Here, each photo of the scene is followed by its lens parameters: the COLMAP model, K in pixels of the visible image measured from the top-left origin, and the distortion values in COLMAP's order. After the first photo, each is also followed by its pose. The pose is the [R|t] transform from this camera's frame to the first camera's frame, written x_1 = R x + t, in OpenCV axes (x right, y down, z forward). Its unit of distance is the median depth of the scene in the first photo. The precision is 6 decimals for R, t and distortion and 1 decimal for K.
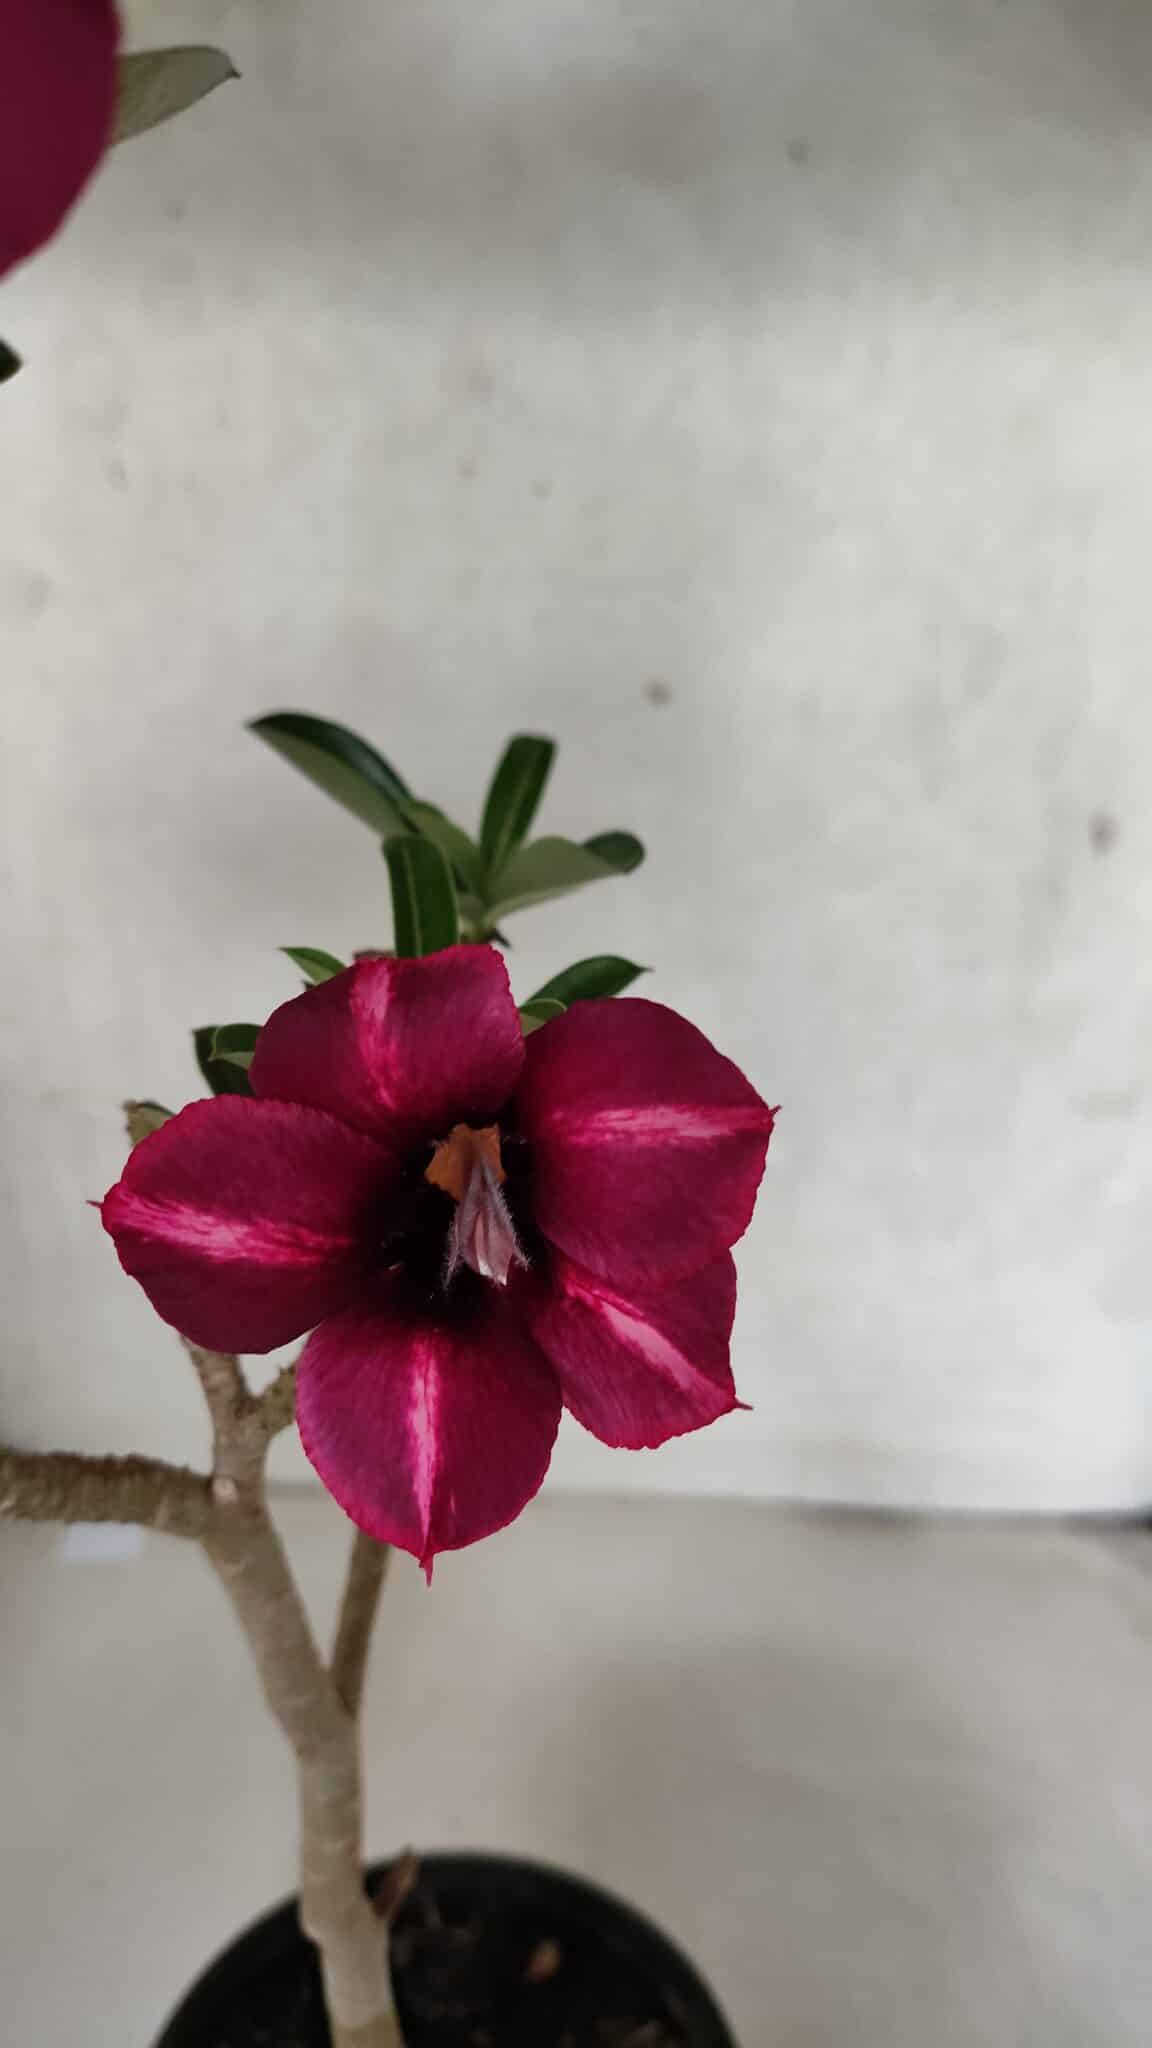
lens RADIAL K [[1566.1, 0, 535.7], [0, 1566.1, 927.1], [0, 0, 1]] dist [0.041388, -0.065399]
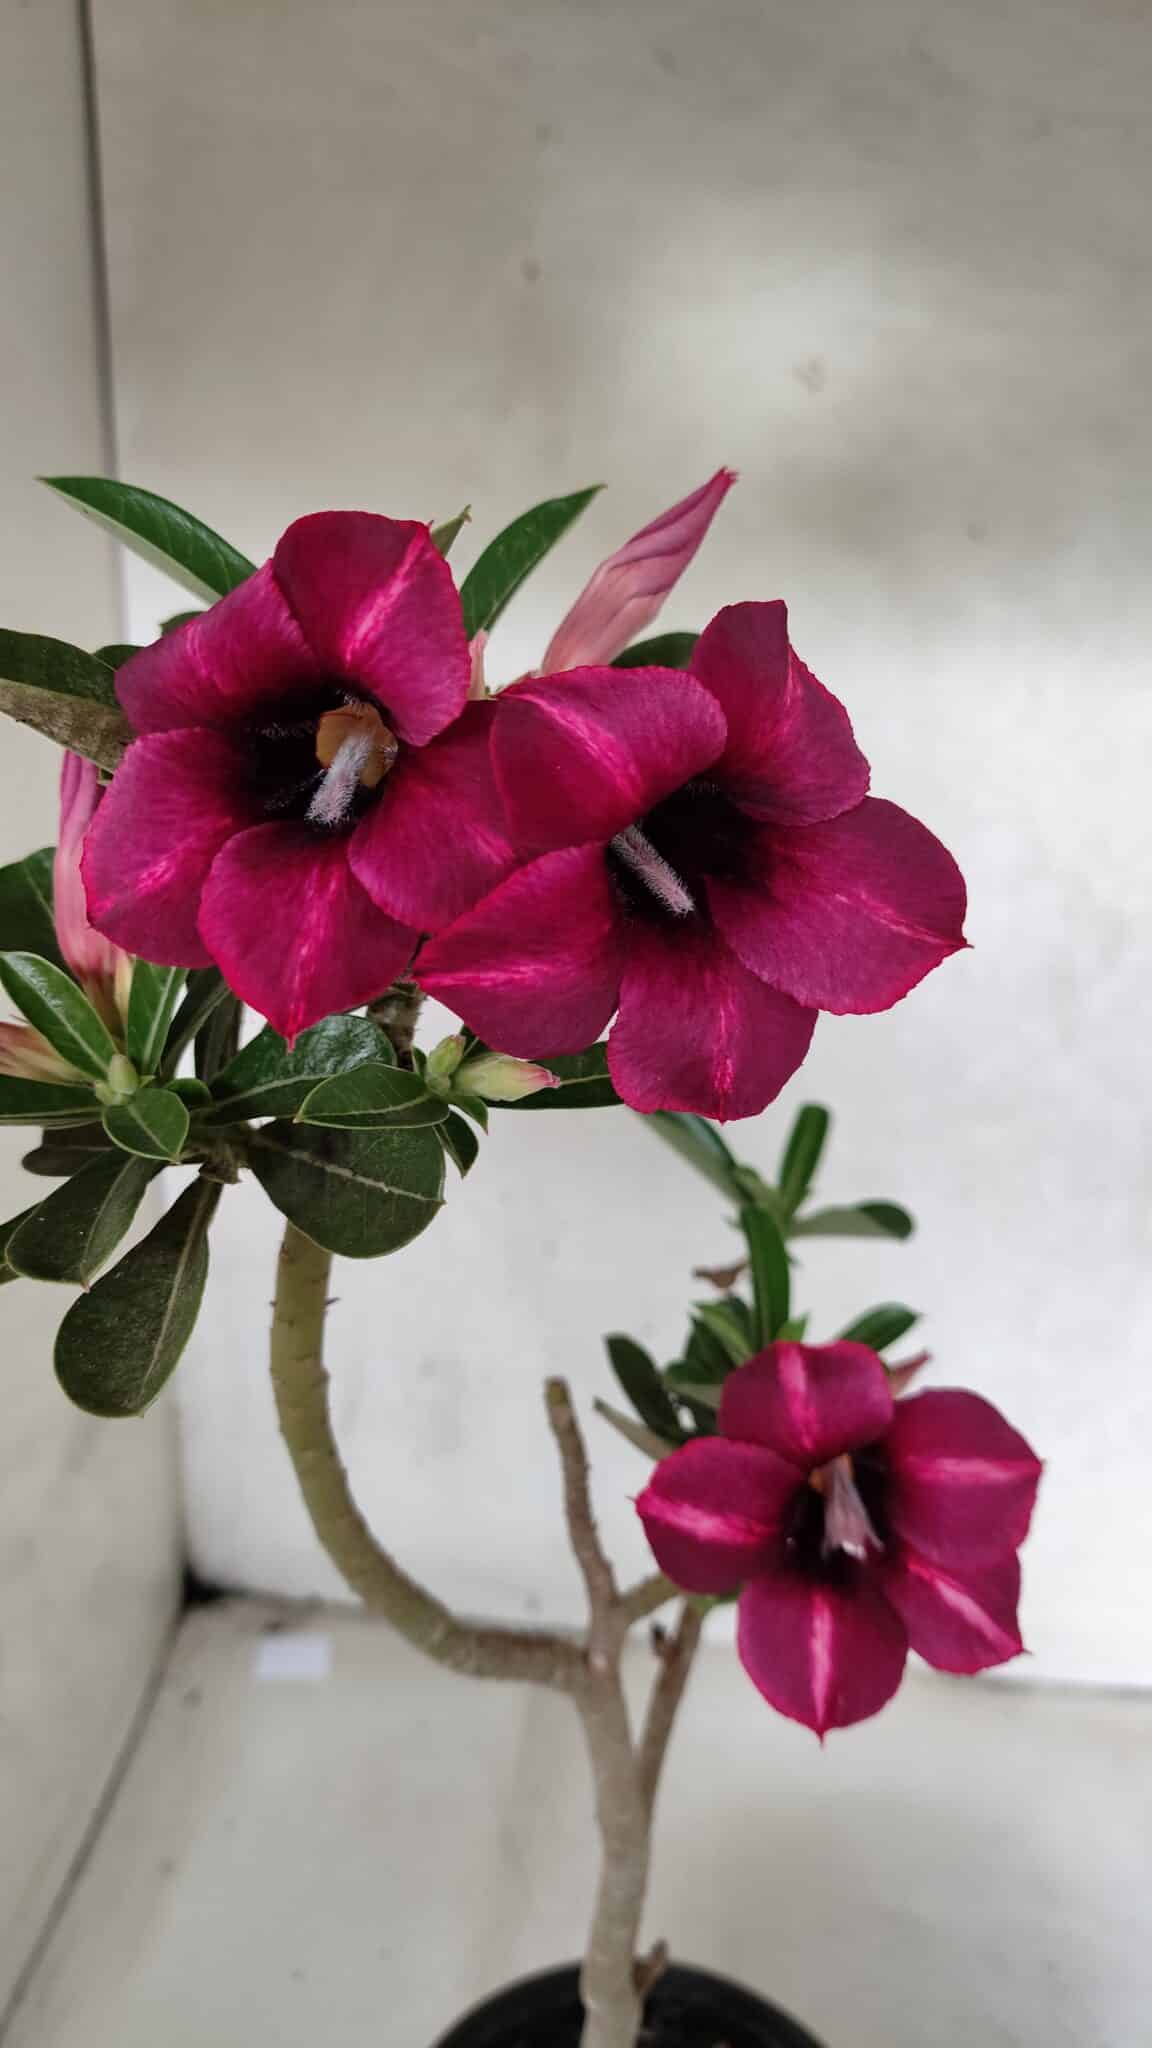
lens RADIAL K [[1566.1, 0, 546.5], [0, 1566.1, 928.5], [0, 0, 1]] dist [0.041388, -0.065399]
pose [[0.997995, 0.044812, -0.044707, -0.314725], [-0.047629, 0.996808, -0.064074, -0.306058], [0.041693, 0.066075, 0.996943, -0.680701]]
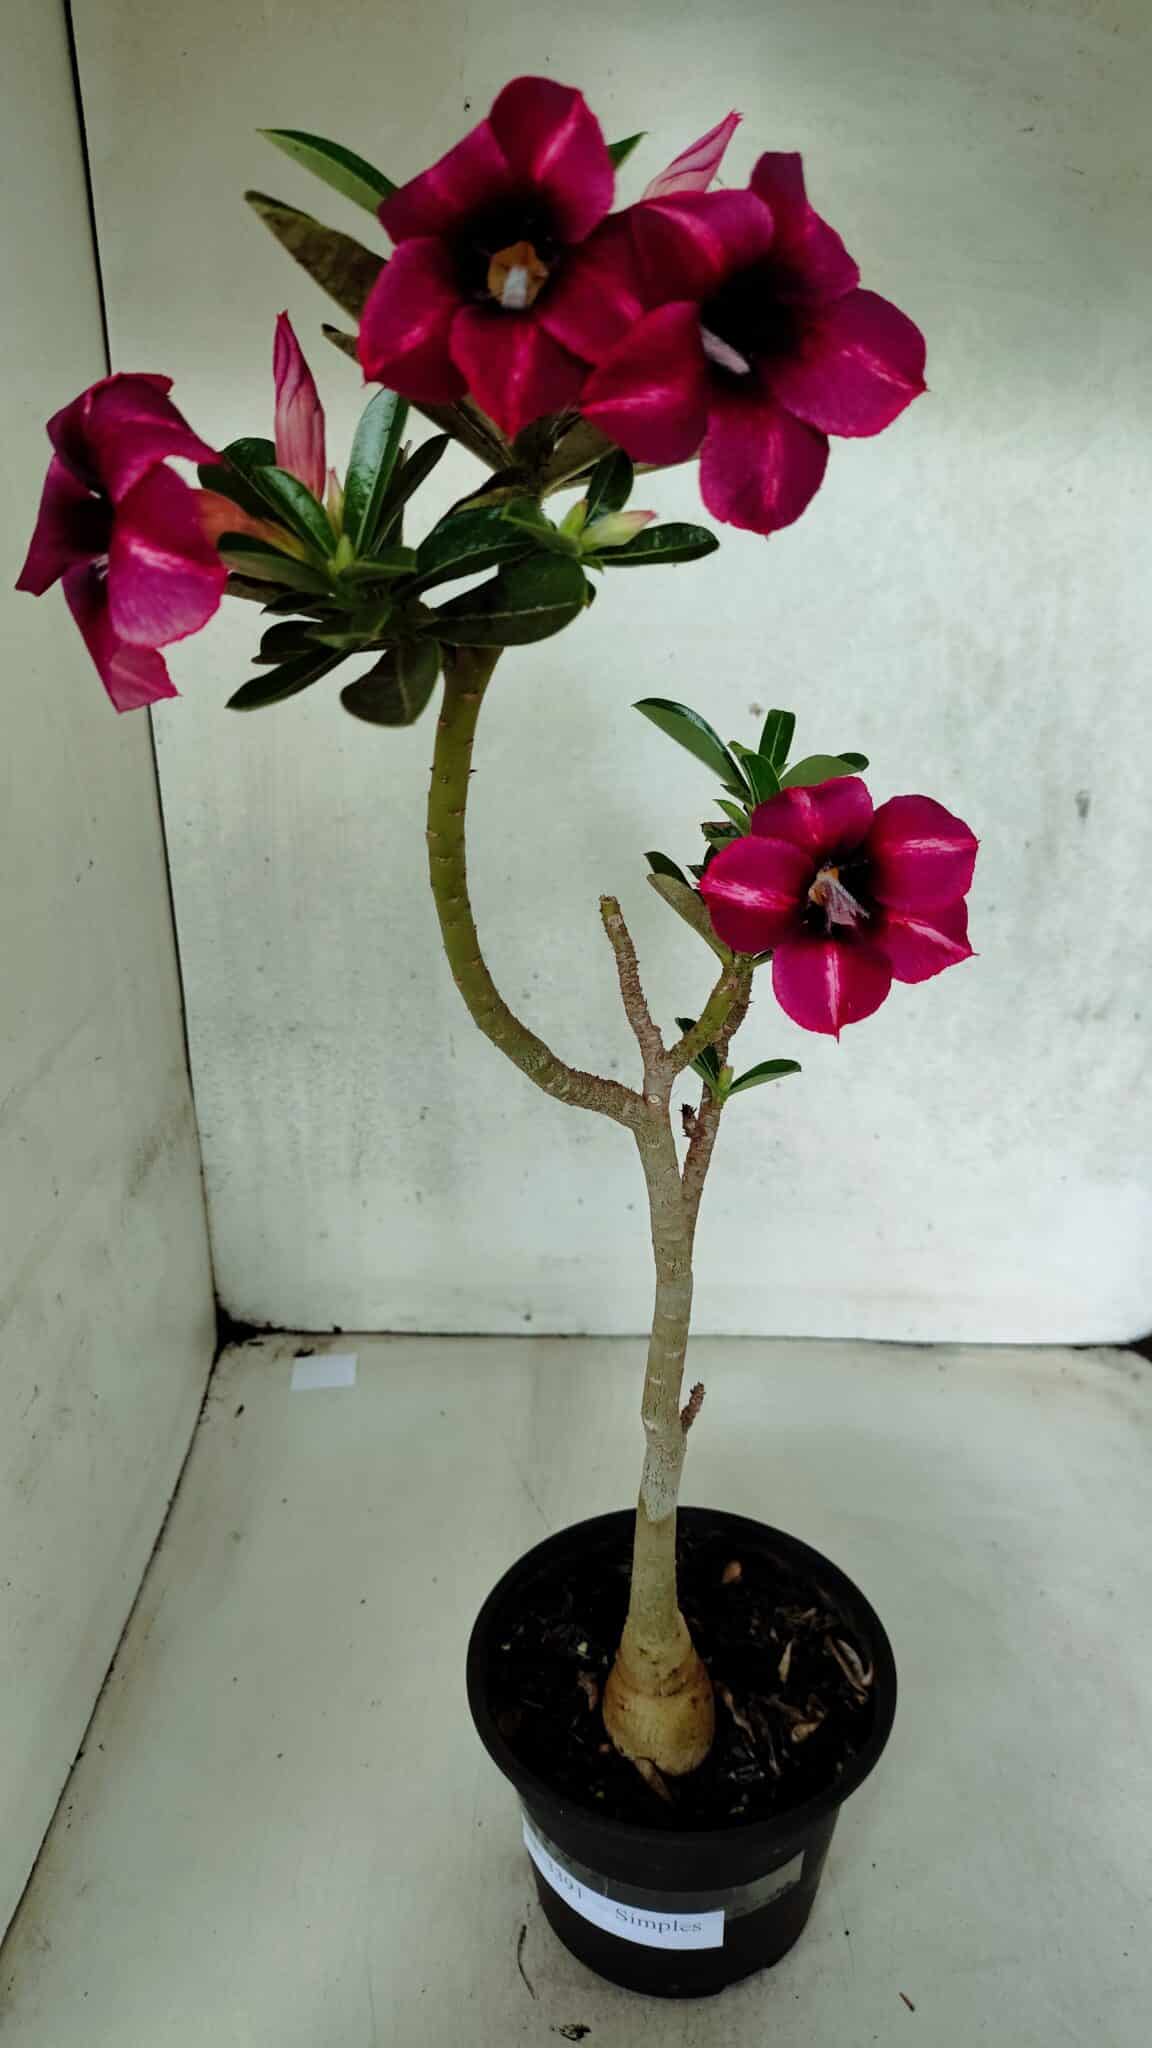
lens RADIAL K [[1566.1, 0, 546.6], [0, 1566.1, 978.6], [0, 0, 1]] dist [0.041388, -0.065399]
pose [[0.999308, -0.021206, 0.030557, -0.568809], [0.021317, 0.999767, -0.003315, 0.317208], [-0.030479, 0.003964, 0.999528, -1.321556]]
